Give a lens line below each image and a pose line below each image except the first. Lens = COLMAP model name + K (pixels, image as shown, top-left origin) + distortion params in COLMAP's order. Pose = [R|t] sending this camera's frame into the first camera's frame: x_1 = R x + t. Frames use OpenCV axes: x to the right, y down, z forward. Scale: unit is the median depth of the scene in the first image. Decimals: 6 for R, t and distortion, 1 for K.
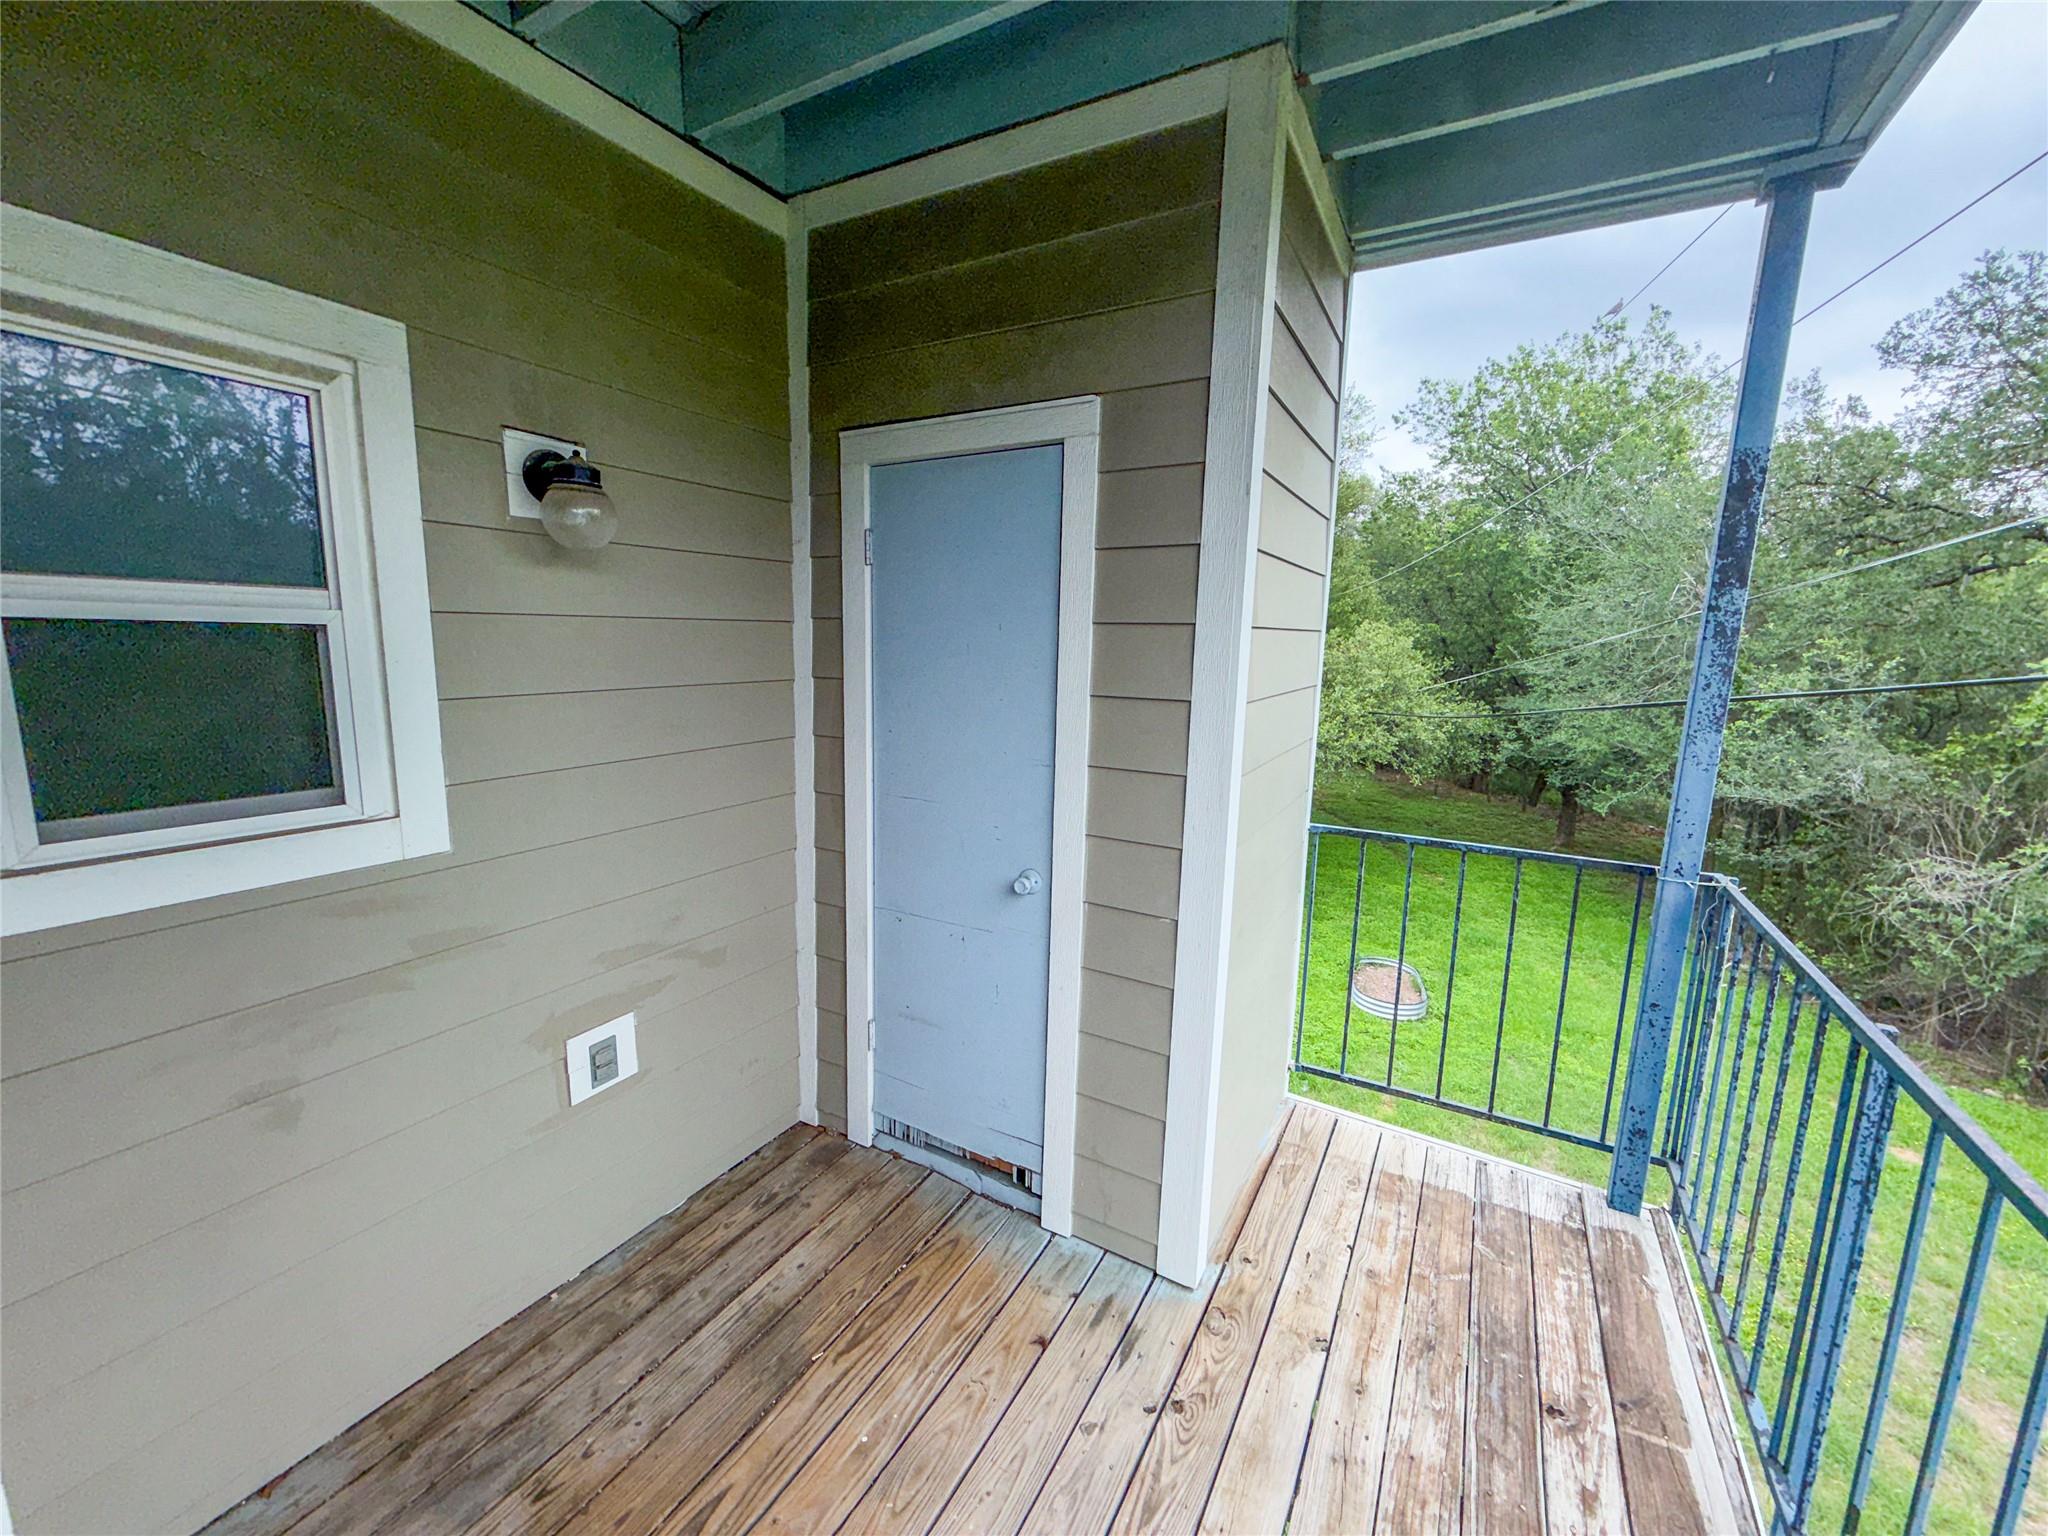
lens RADIAL K [[813.4, 0, 1017.4], [0, 813.4, 770.6], [0, 0, 1]] dist [-0.001717, 0.000029]
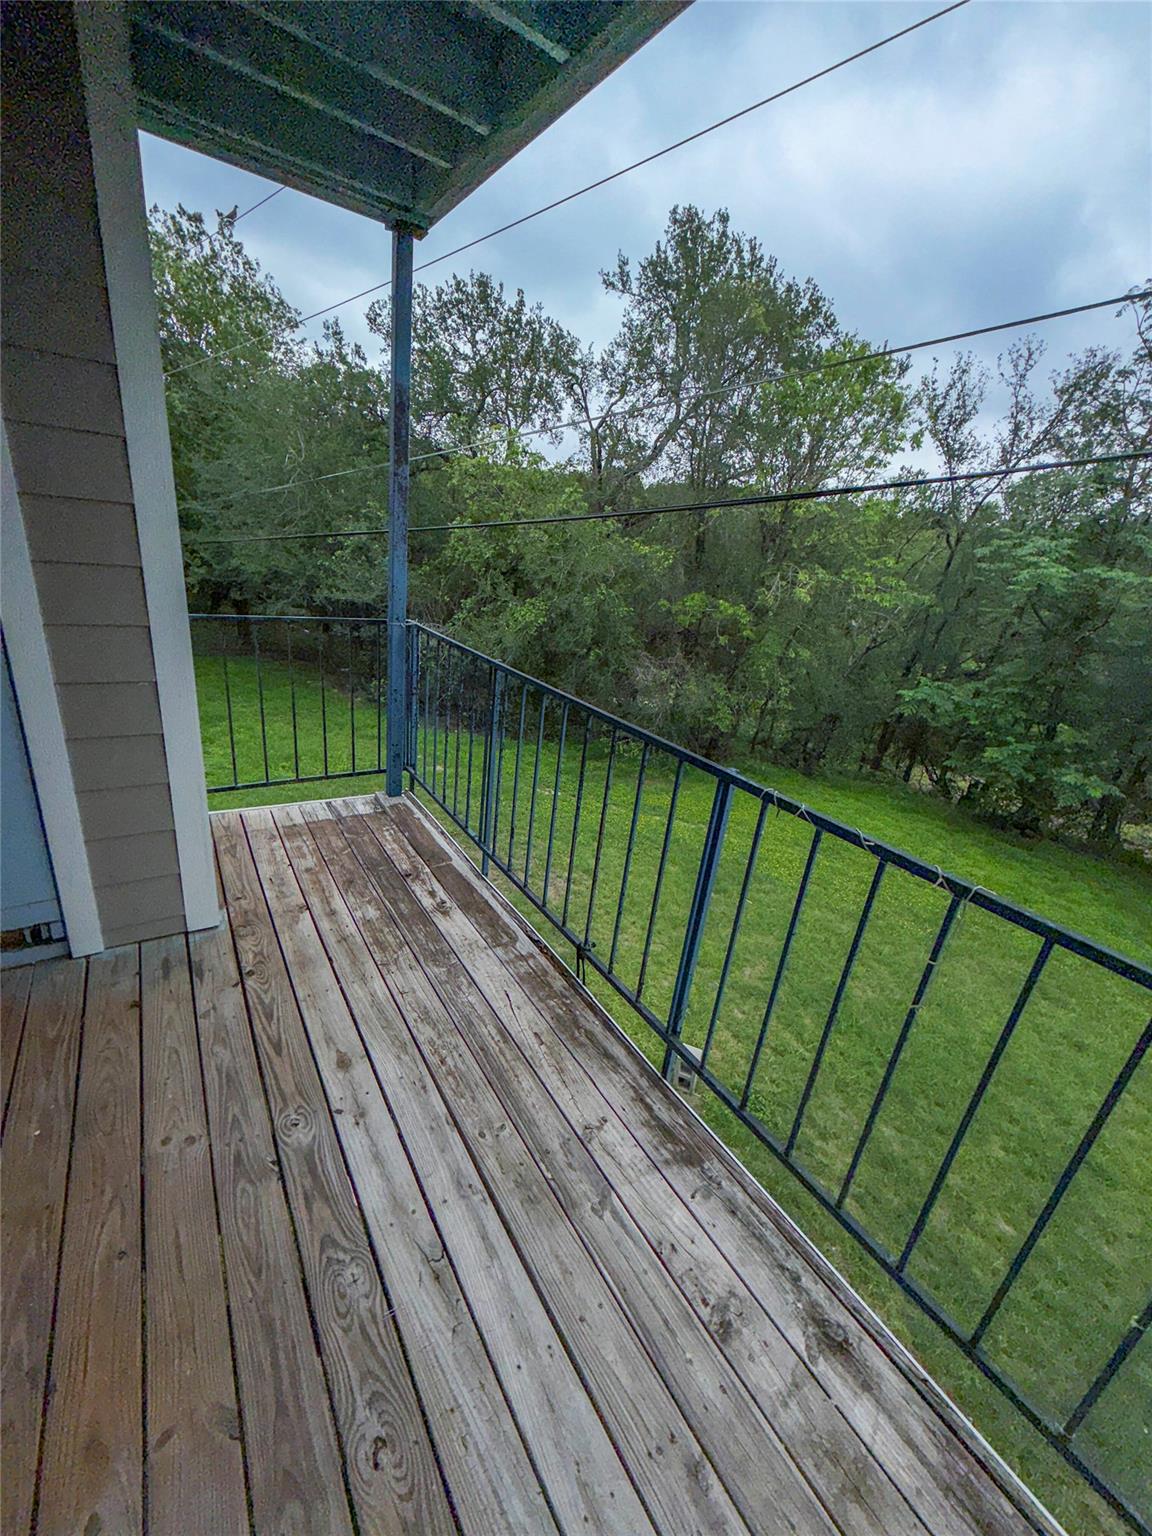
lens RADIAL K [[610.0, 0, 578.1], [0, 610.0, 767.6], [0, 0, 1]] dist [-0.001717, 0.000029]
pose [[0.437241, -0.286170, 0.852600, -0.329412], [0.043917, 0.953687, 0.297577, 0.044211], [-0.898271, -0.092669, 0.429559, -0.053113]]
